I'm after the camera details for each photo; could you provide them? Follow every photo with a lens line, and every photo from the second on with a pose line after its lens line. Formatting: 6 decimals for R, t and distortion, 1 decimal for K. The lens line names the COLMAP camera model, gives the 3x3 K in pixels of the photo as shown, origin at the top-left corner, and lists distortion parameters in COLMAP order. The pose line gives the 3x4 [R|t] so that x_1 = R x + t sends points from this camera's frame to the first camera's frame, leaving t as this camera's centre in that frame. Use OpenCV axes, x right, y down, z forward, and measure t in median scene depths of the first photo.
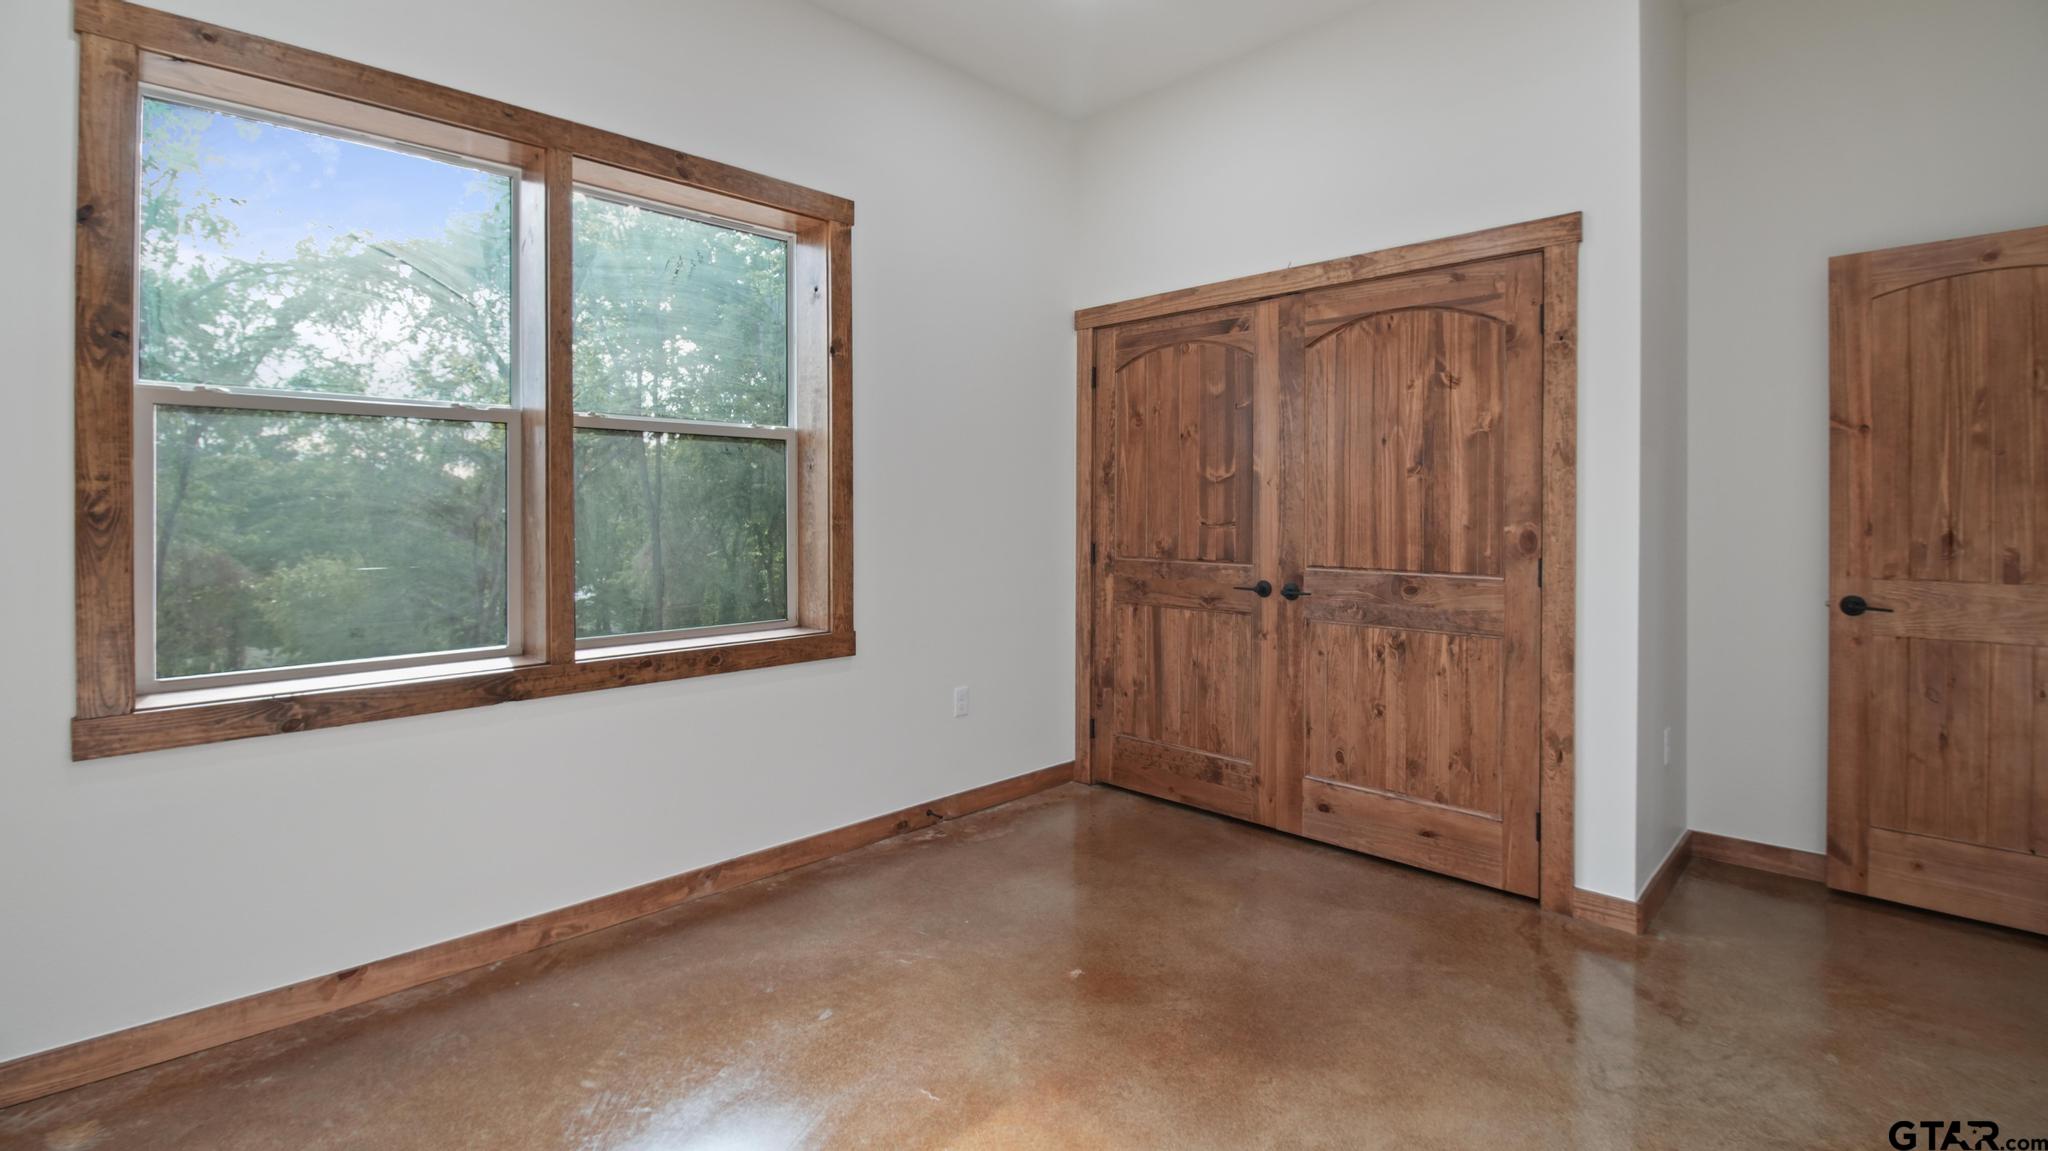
lens RADIAL K [[934.5, 0, 1026.3], [0, 934.5, 518.0], [0, 0, 1]] dist [0.001030, -0.014305]
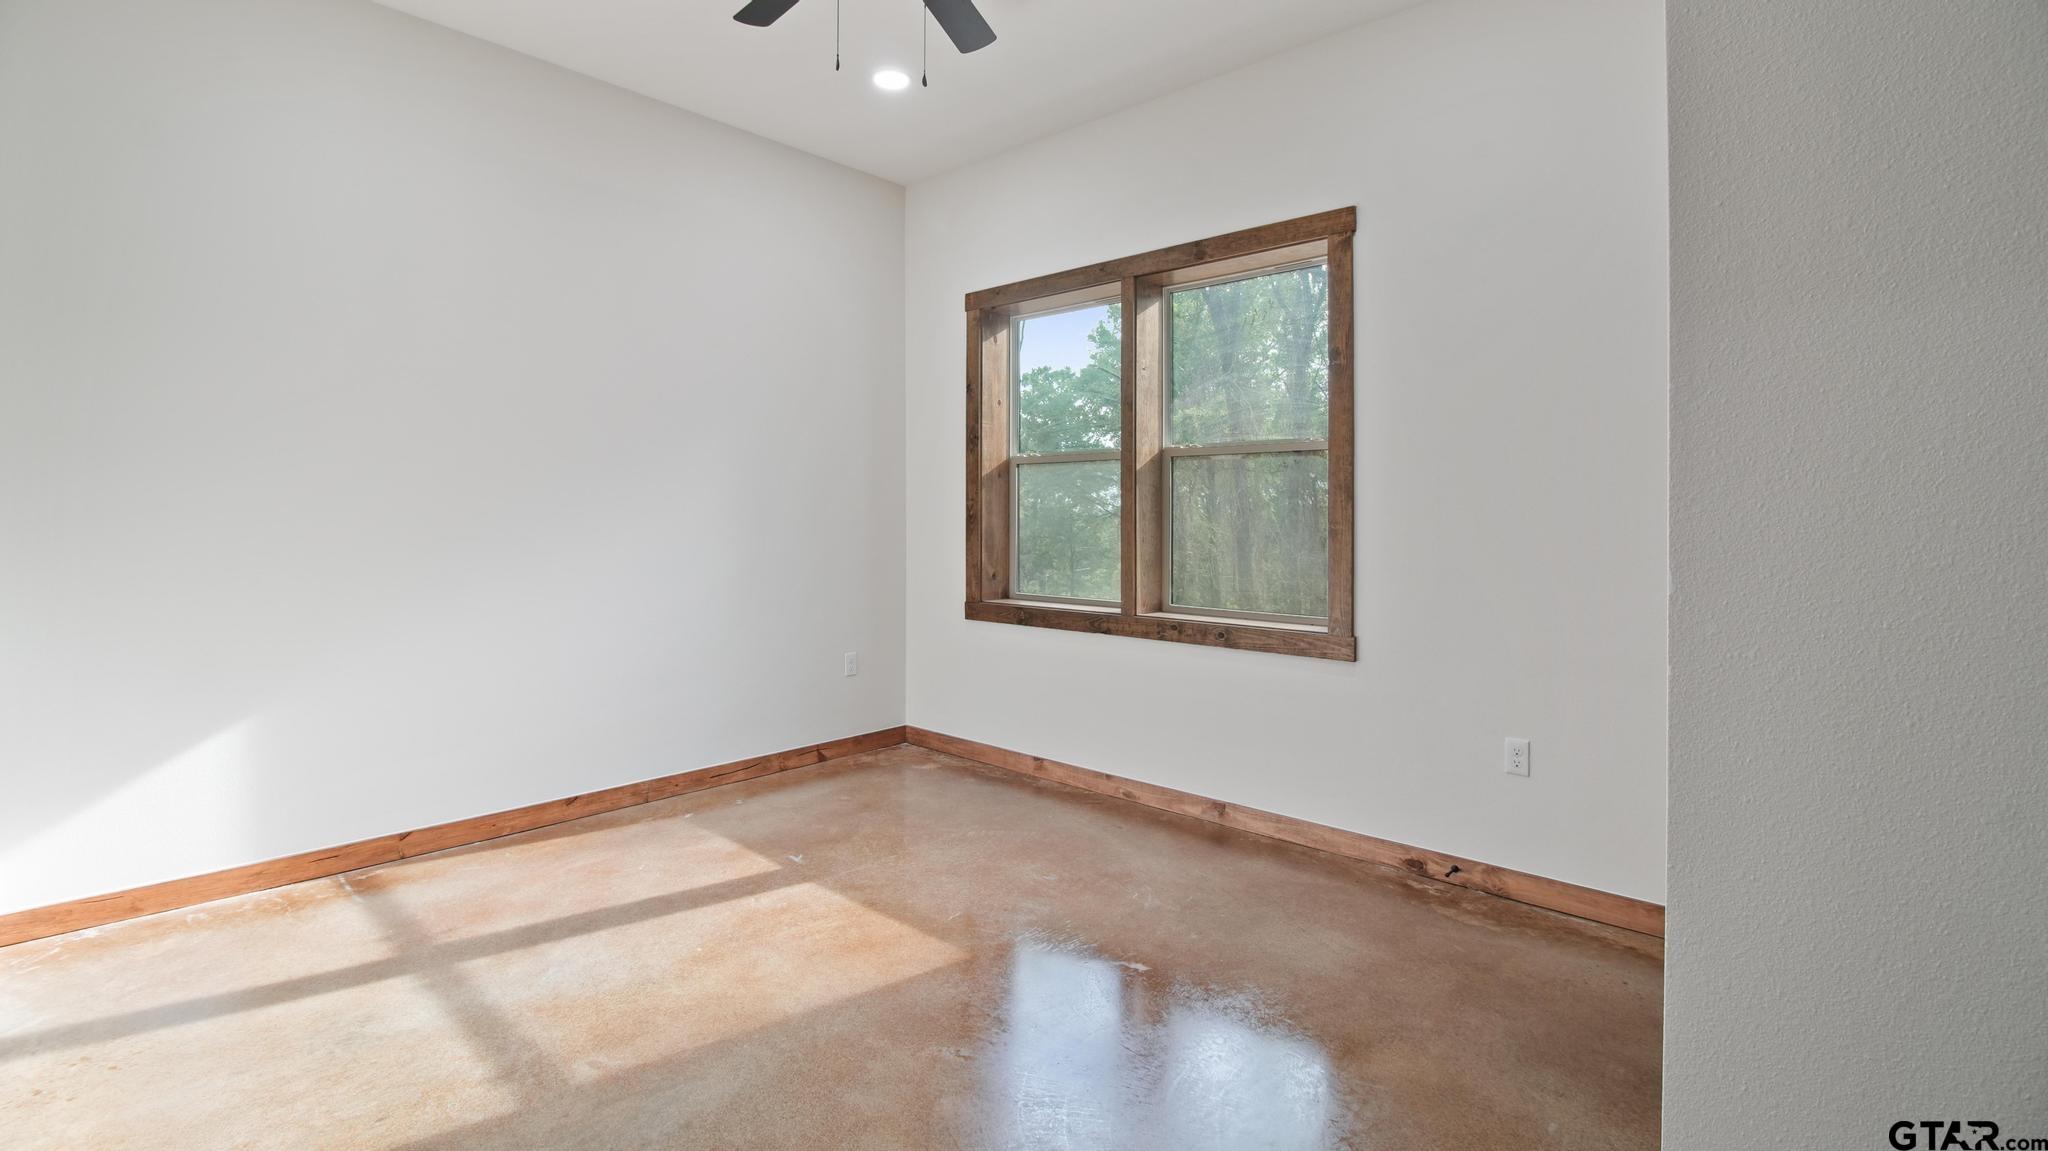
lens RADIAL K [[916.9, 0, 1025.2], [0, 916.9, 512.6], [0, 0, 1]] dist [0.000659, -0.000354]
pose [[0.038346, -0.001246, -0.999264, 0.857760], [-0.013408, 0.999909, -0.001761, -0.005713], [0.999175, 0.013465, 0.038326, 0.676443]]
